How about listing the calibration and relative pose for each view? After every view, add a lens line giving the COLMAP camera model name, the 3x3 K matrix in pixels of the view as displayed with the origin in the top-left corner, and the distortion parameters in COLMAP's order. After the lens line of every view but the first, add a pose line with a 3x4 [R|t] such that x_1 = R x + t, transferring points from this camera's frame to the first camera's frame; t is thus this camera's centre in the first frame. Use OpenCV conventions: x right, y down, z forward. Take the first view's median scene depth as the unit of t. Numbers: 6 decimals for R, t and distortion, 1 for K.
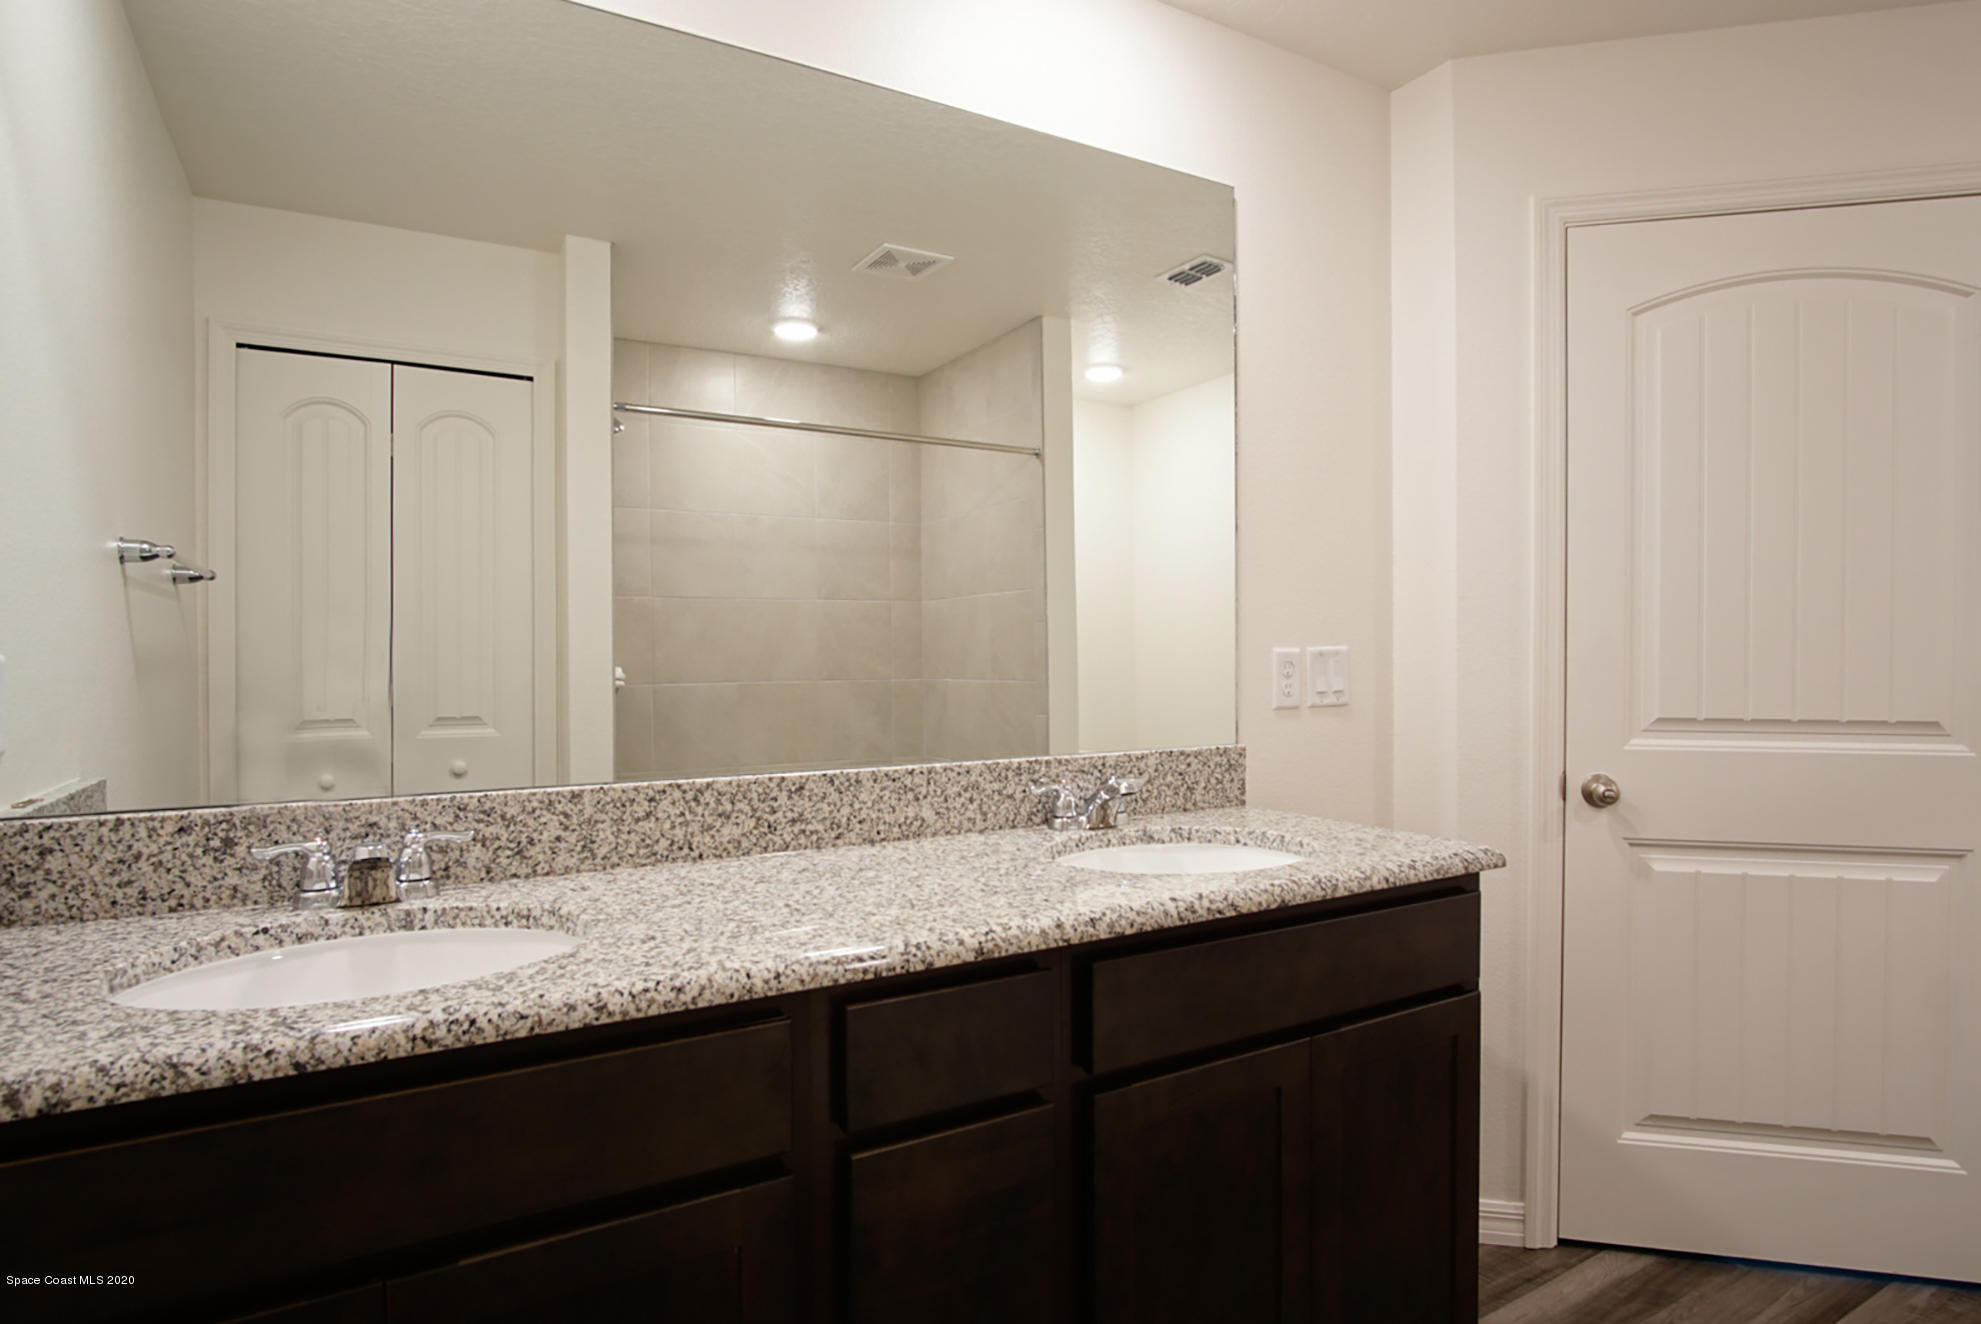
lens RADIAL K [[1102.7, 0, 971.2], [0, 1102.7, 653.8], [0, 0, 1]] dist [-0.020568, 0.000849]
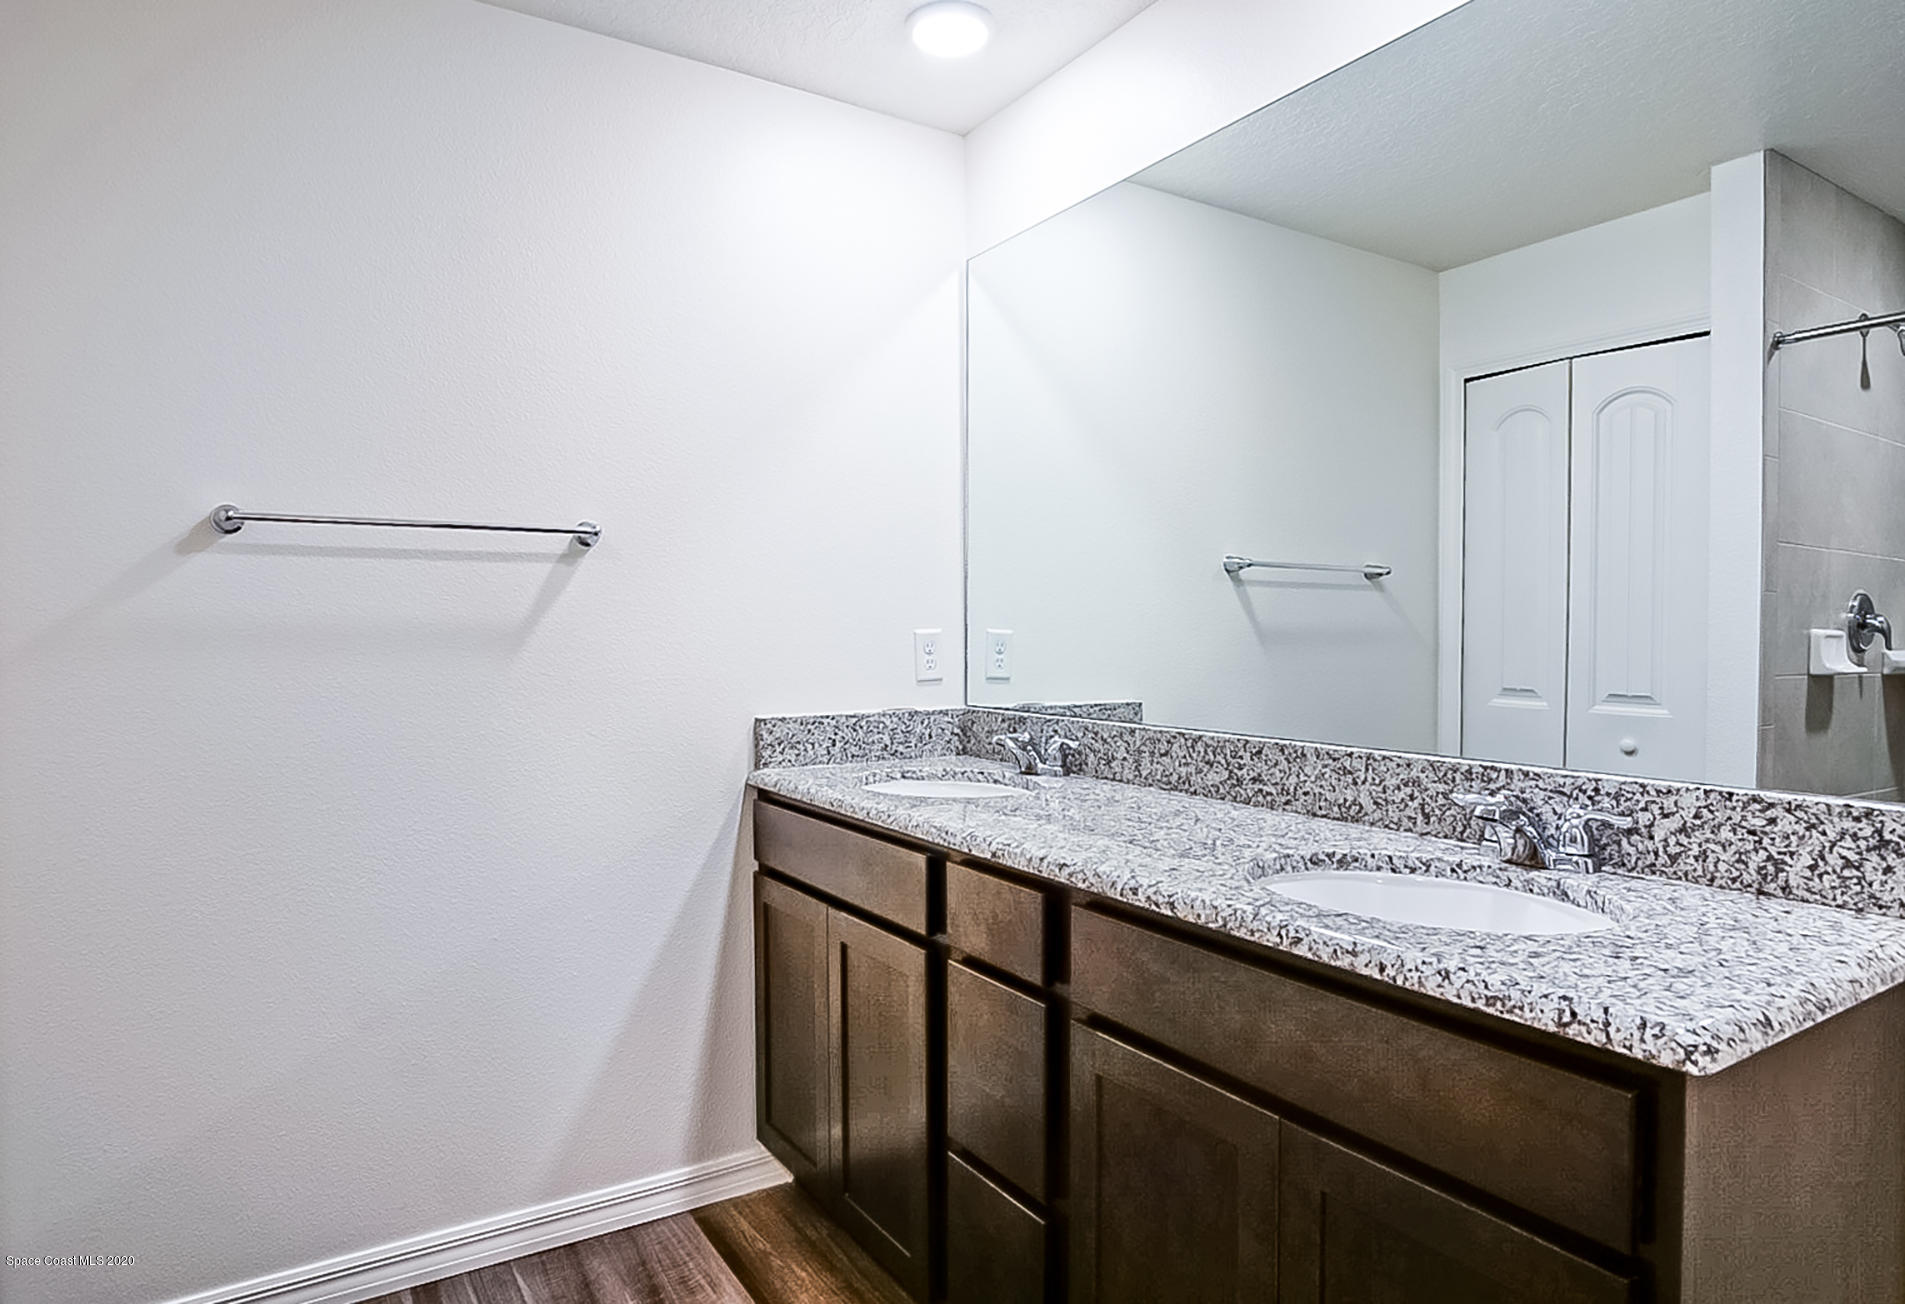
lens RADIAL K [[1096.1, 0, 935.9], [0, 1096.1, 657.4], [0, 0, 1]] dist [-0.016230, 0.002485]
pose [[0.026514, 0.029191, -0.999222, 0.921260], [-0.003916, 0.999569, 0.029097, -0.005671], [0.999641, 0.003141, 0.026617, 0.618793]]
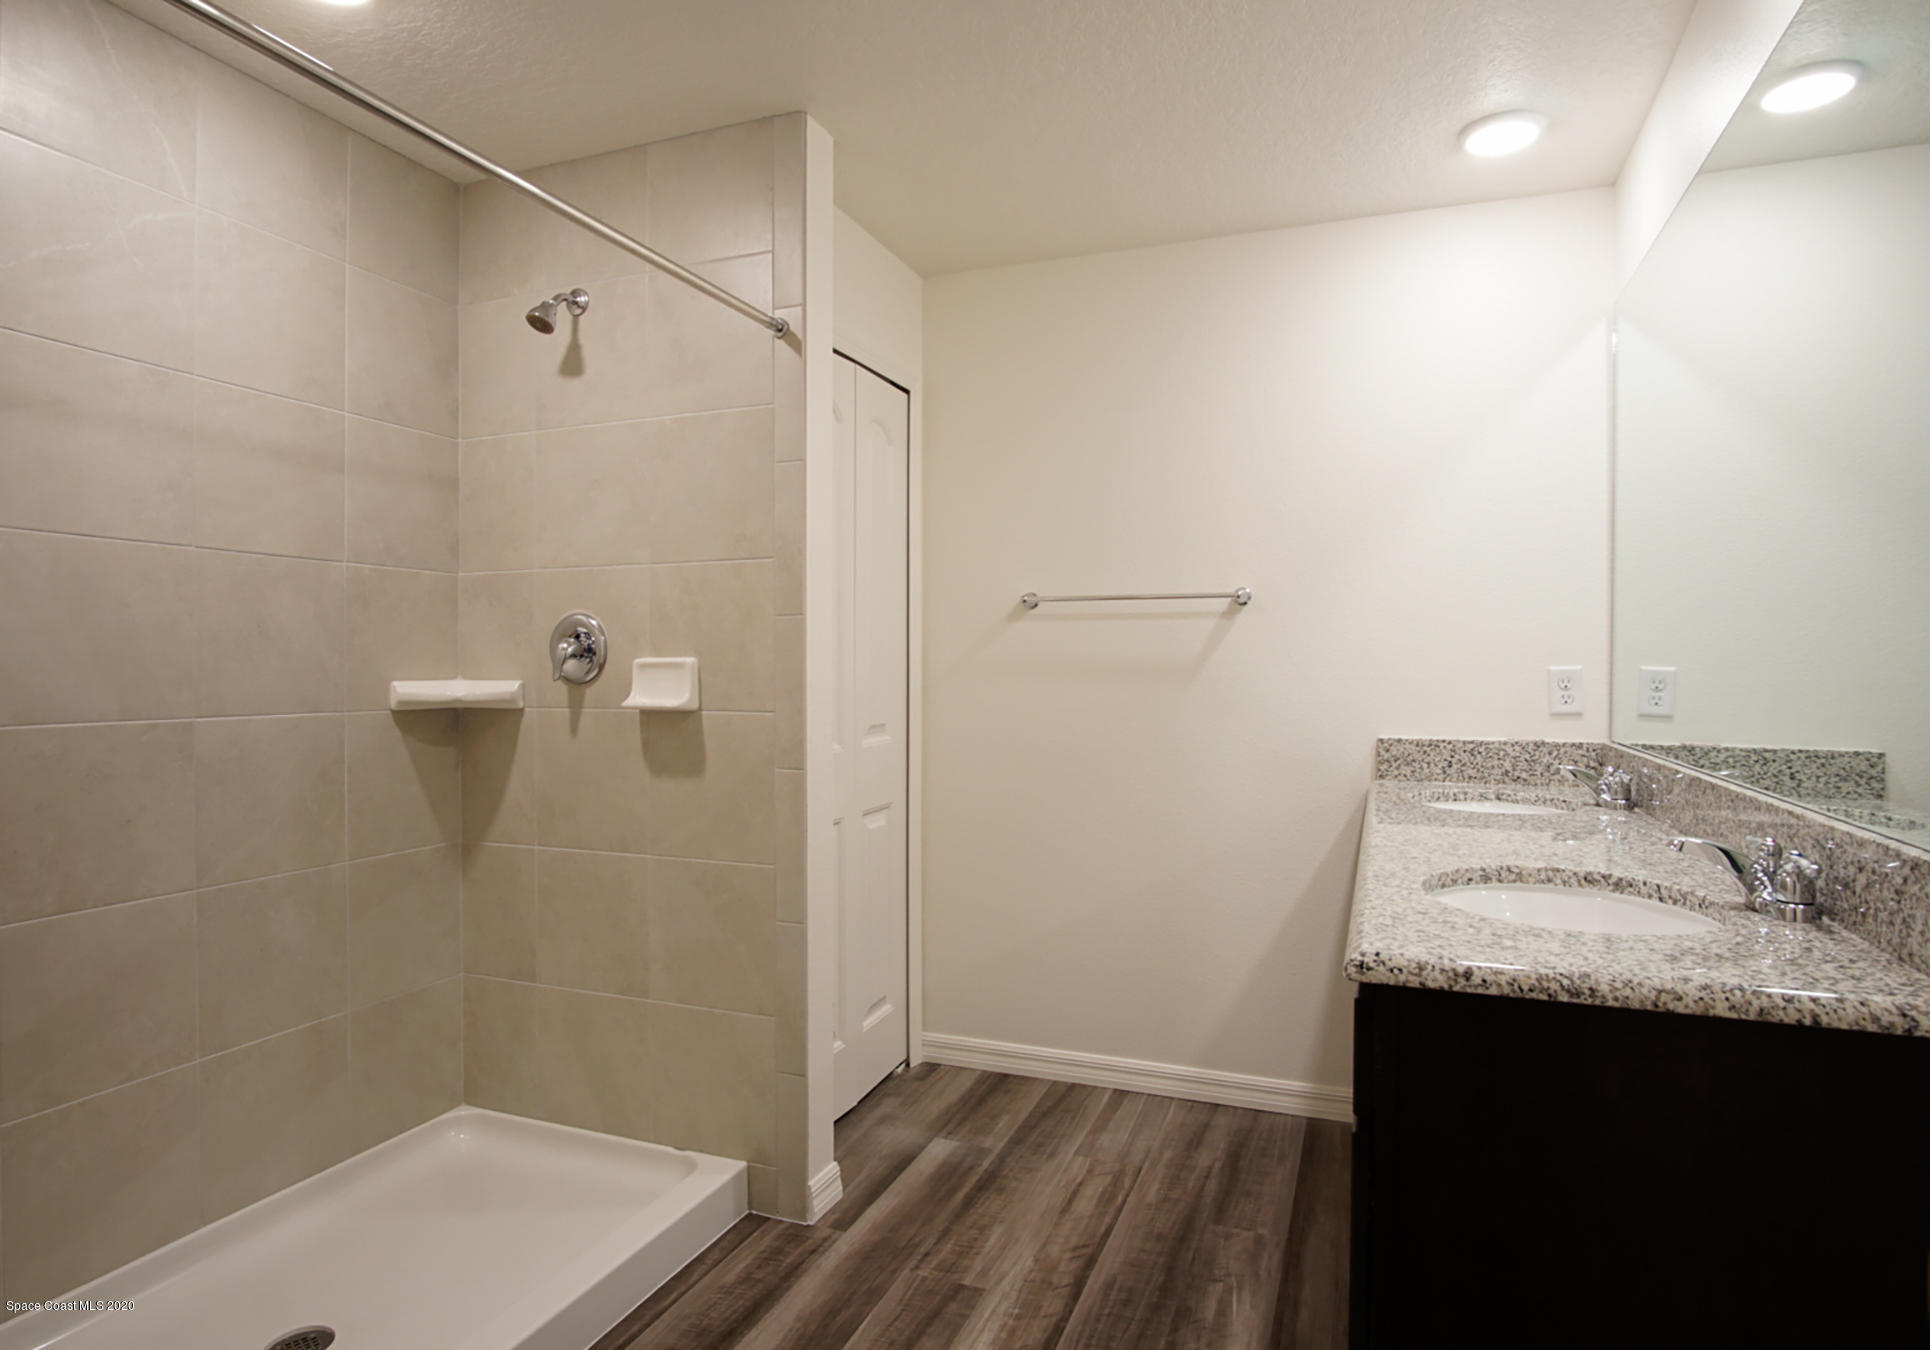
lens RADIAL K [[1058.1, 0, 974.7], [0, 1058.1, 673.7], [0, 0, 1]] dist [-0.001908, 0.000159]
pose [[-0.778694, 0.006508, -0.627370, 1.057257], [-0.002818, 0.999900, 0.013871, -0.008451], [0.627397, 0.012569, -0.778598, 1.371262]]
